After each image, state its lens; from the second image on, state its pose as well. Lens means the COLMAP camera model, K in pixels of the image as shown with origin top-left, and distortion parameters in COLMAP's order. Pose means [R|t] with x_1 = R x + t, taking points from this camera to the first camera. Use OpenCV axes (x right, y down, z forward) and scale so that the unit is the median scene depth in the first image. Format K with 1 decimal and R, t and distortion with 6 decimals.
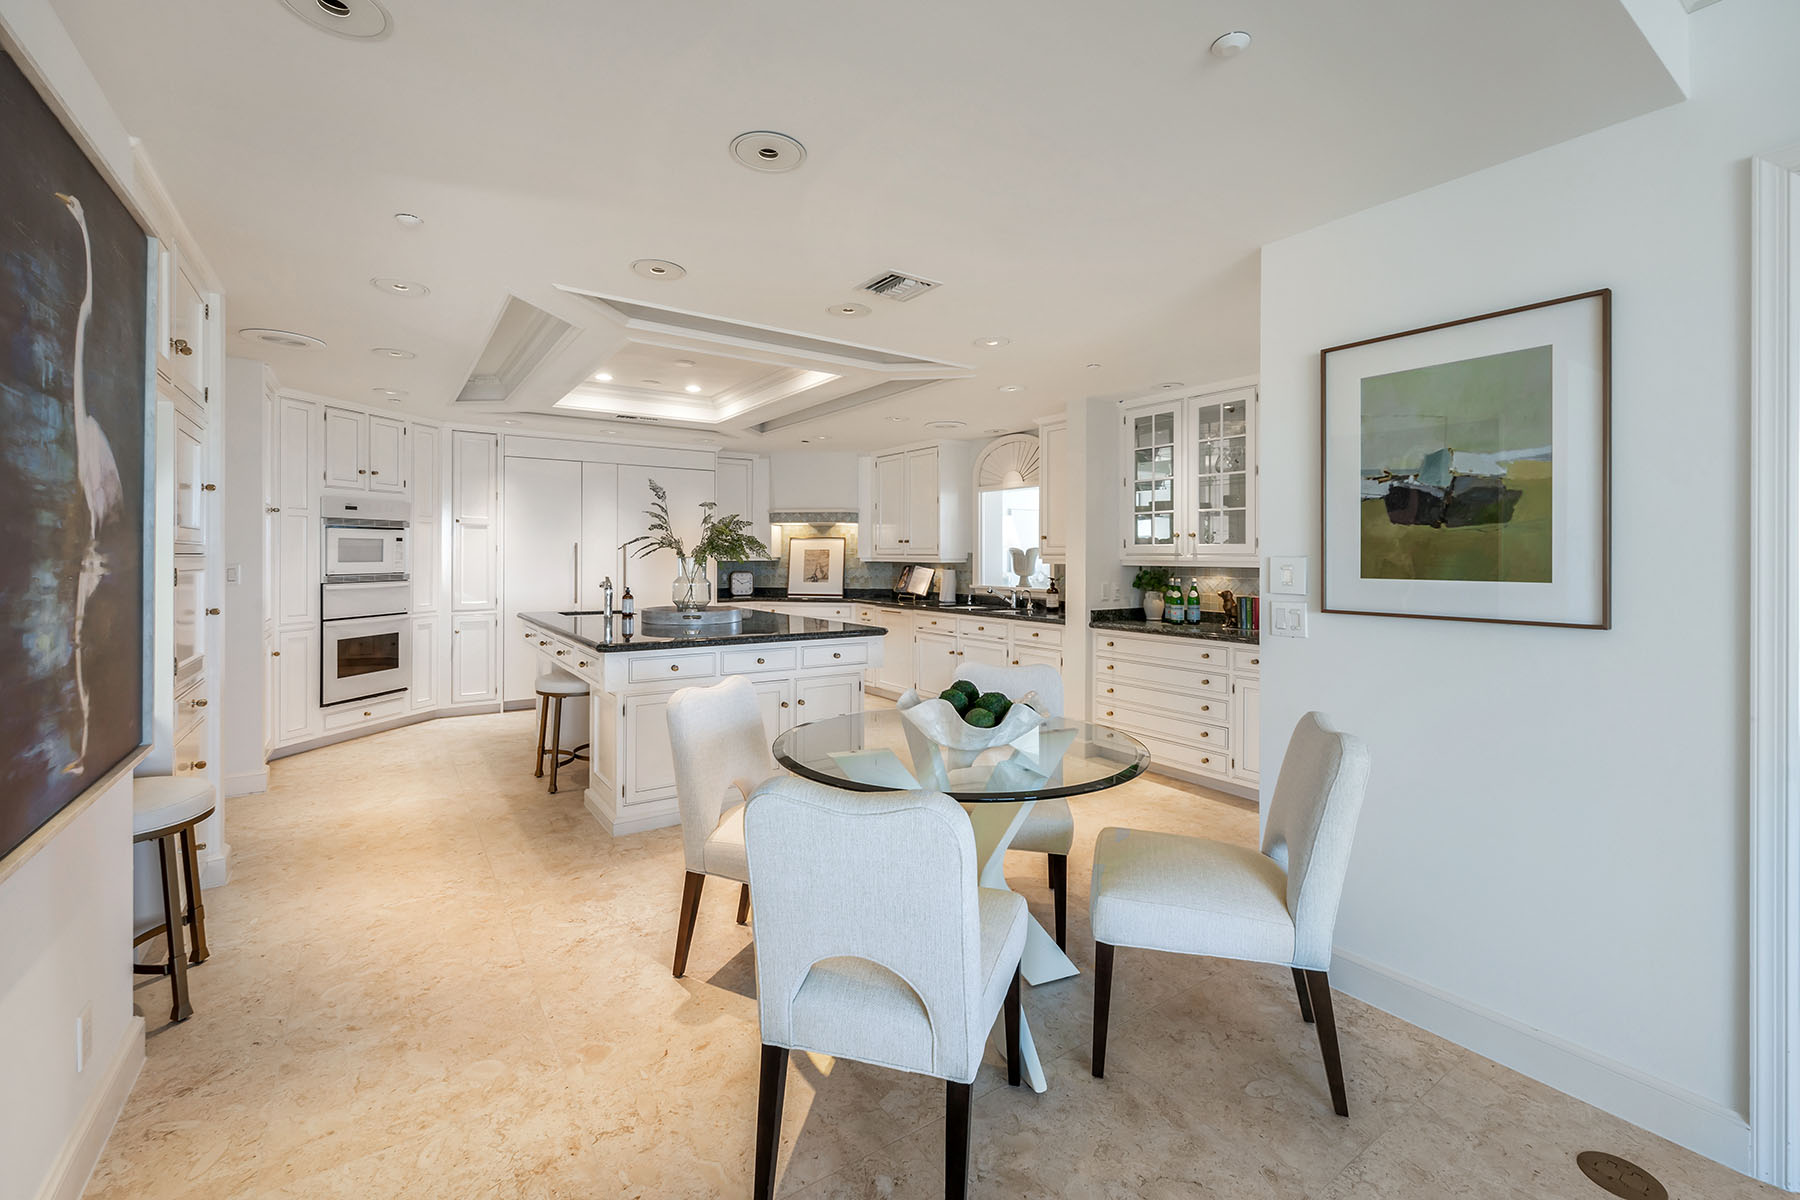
lens RADIAL K [[739.0, 0, 915.6], [0, 739.0, 559.9], [0, 0, 1]] dist [-0.002079, 0.000251]
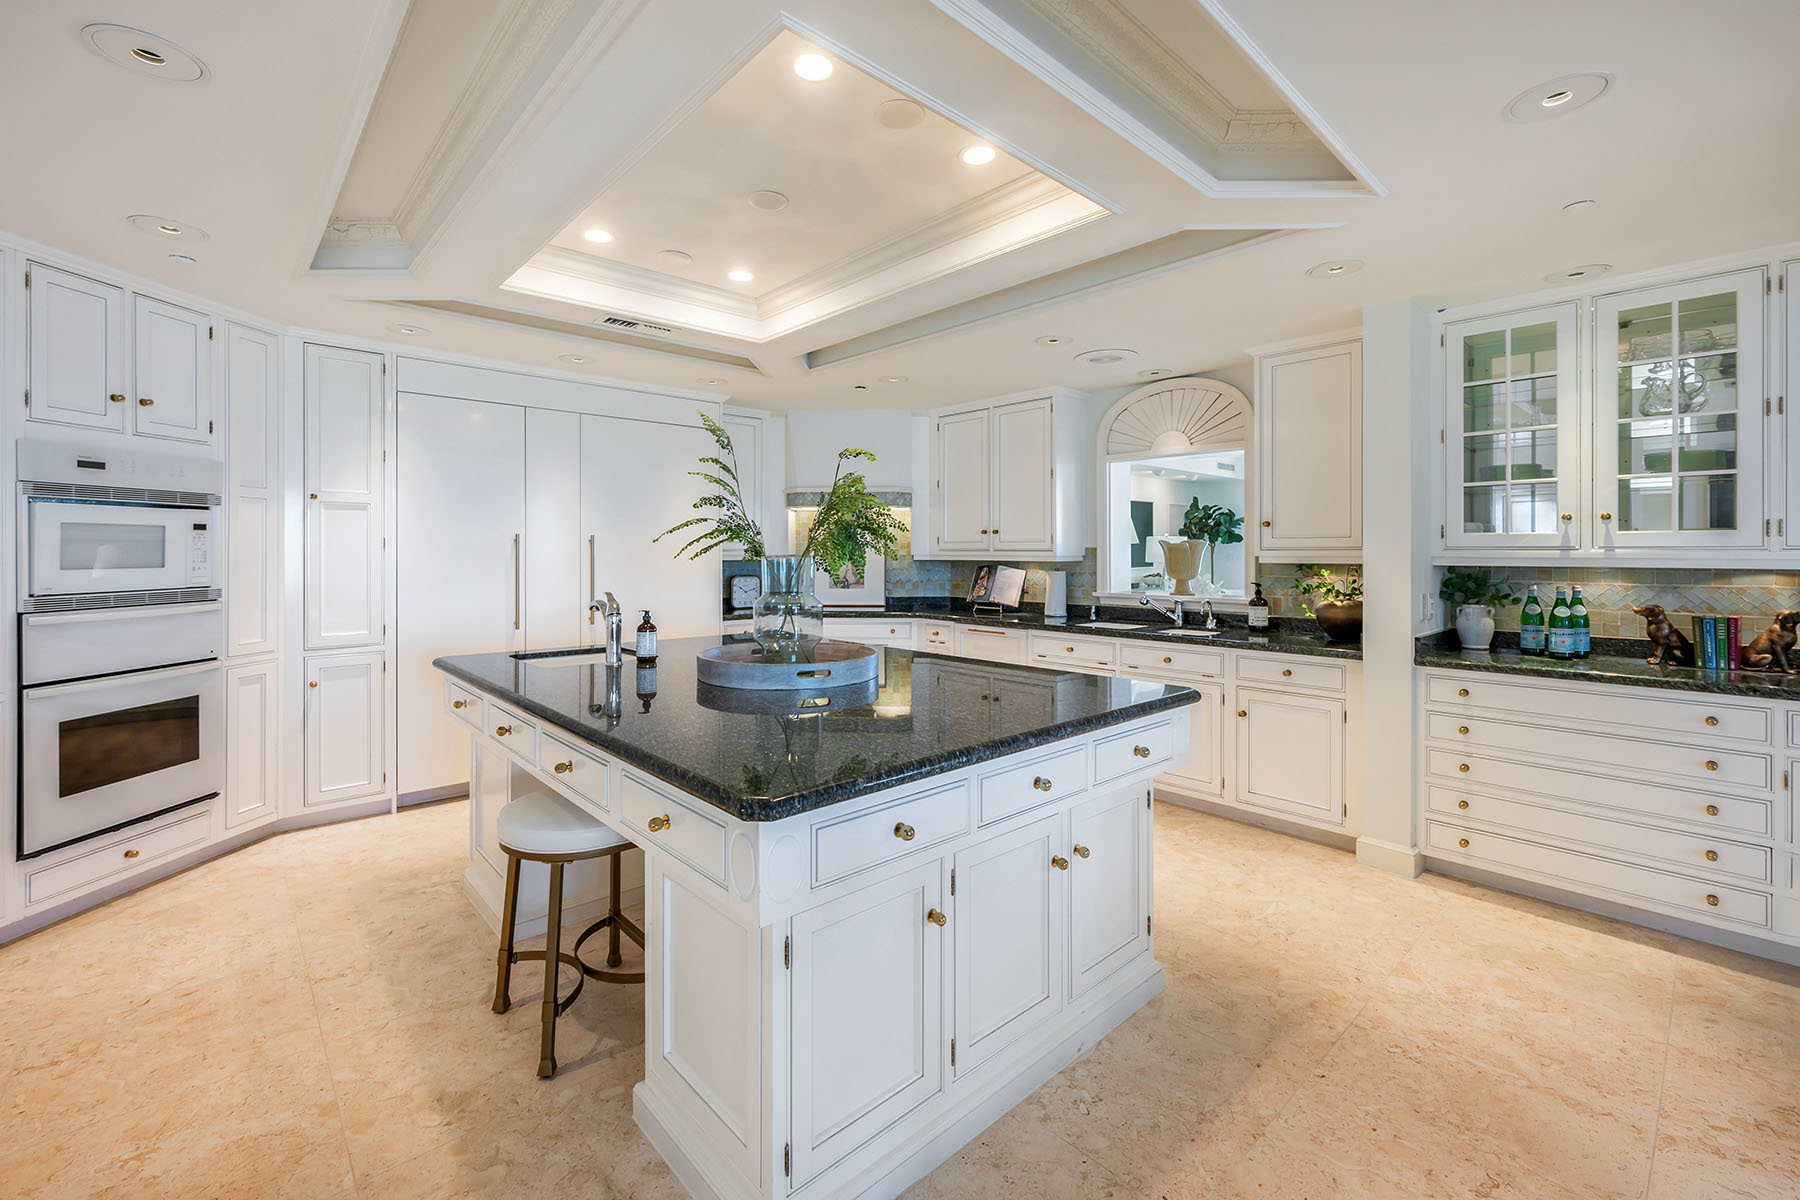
lens RADIAL K [[739.0, 0, 905.0], [0, 739.0, 555.7], [0, 0, 1]] dist [-0.002079, 0.000251]
pose [[0.992486, -0.004993, 0.122259, -0.250230], [0.004910, 0.999987, 0.000984, -0.004018], [-0.122262, -0.000376, 0.992498, 0.399369]]
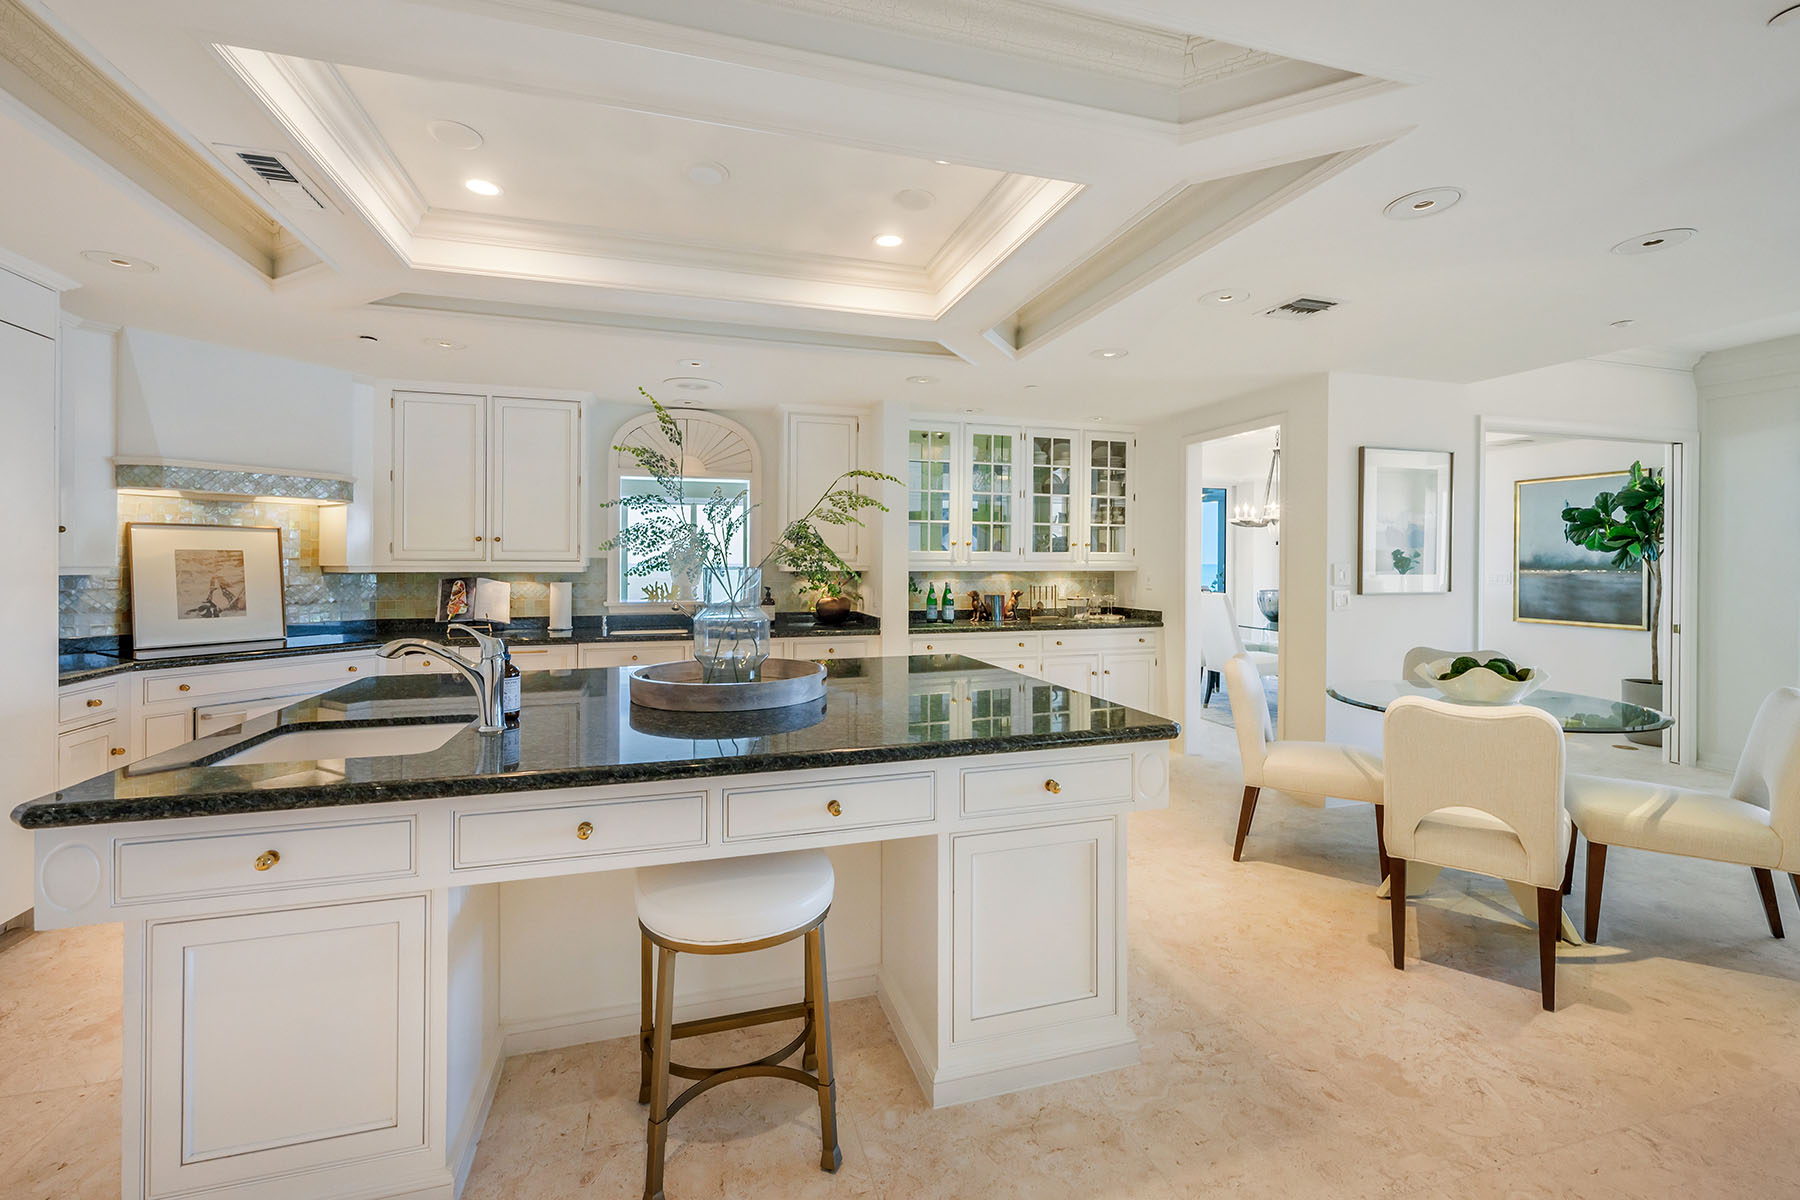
lens RADIAL K [[739.0, 0, 879.4], [0, 739.0, 559.1], [0, 0, 1]] dist [-0.002079, 0.000251]
pose [[0.344479, 0.001917, 0.938792, -0.653430], [0.005942, 0.999973, -0.004223, -0.004566], [-0.938775, 0.007033, 0.344458, 0.642827]]
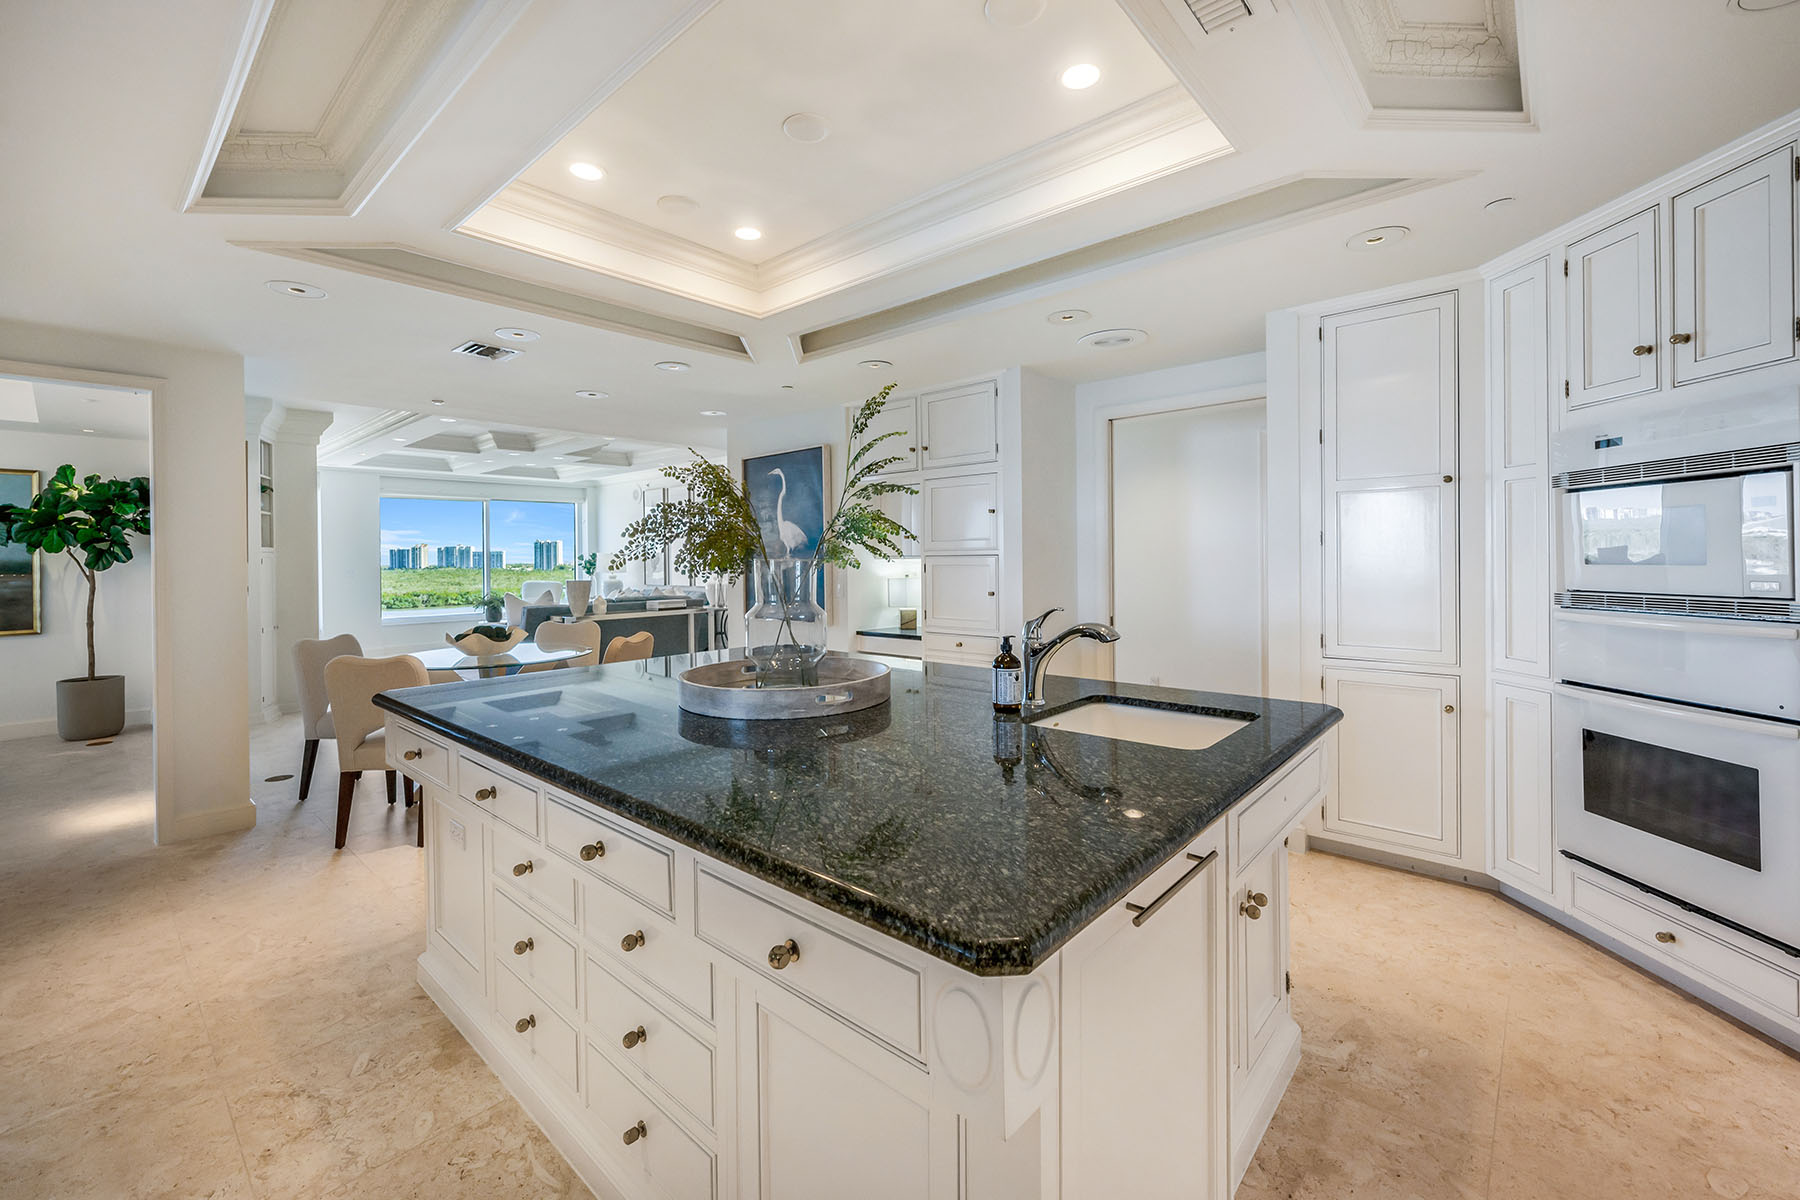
lens RADIAL K [[739.0, 0, 899.9], [0, 739.0, 554.6], [0, 0, 1]] dist [-0.002079, 0.000251]
pose [[0.977028, -0.012145, 0.212764, -0.318998], [0.014047, 0.999874, -0.007433, -0.003910], [-0.212646, 0.010251, 0.977075, 0.494673]]
